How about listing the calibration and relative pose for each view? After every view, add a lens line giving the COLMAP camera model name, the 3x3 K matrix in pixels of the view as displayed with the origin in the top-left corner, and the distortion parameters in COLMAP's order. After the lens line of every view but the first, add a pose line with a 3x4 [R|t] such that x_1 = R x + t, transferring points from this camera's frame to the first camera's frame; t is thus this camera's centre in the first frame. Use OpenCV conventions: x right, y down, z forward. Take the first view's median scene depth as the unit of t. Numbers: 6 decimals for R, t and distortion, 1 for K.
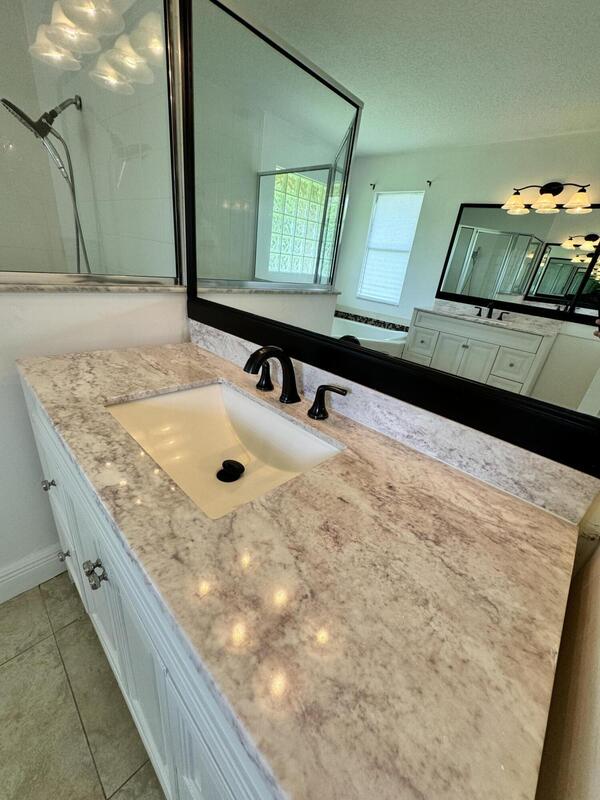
lens RADIAL K [[319.5, 0, 297.2], [0, 319.5, 407.3], [0, 0, 1]] dist [-0.000754, 0.000567]
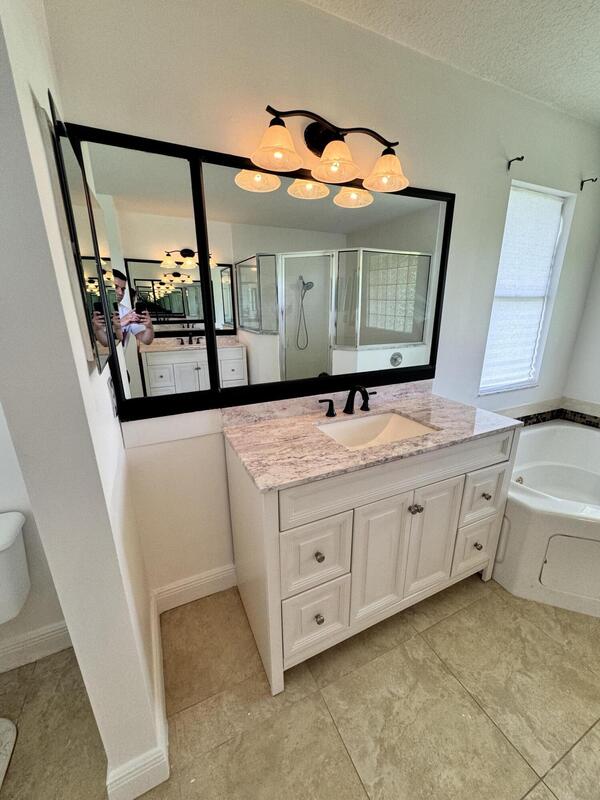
lens RADIAL K [[319.5, 0, 300.9], [0, 319.5, 399.4], [0, 0, 1]] dist [-0.000754, 0.000567]
pose [[0.343025, -0.375084, 0.861189, -1.595131], [0.433042, 0.876722, 0.209362, -0.560226], [-0.833552, 0.301115, 0.463165, 0.306092]]
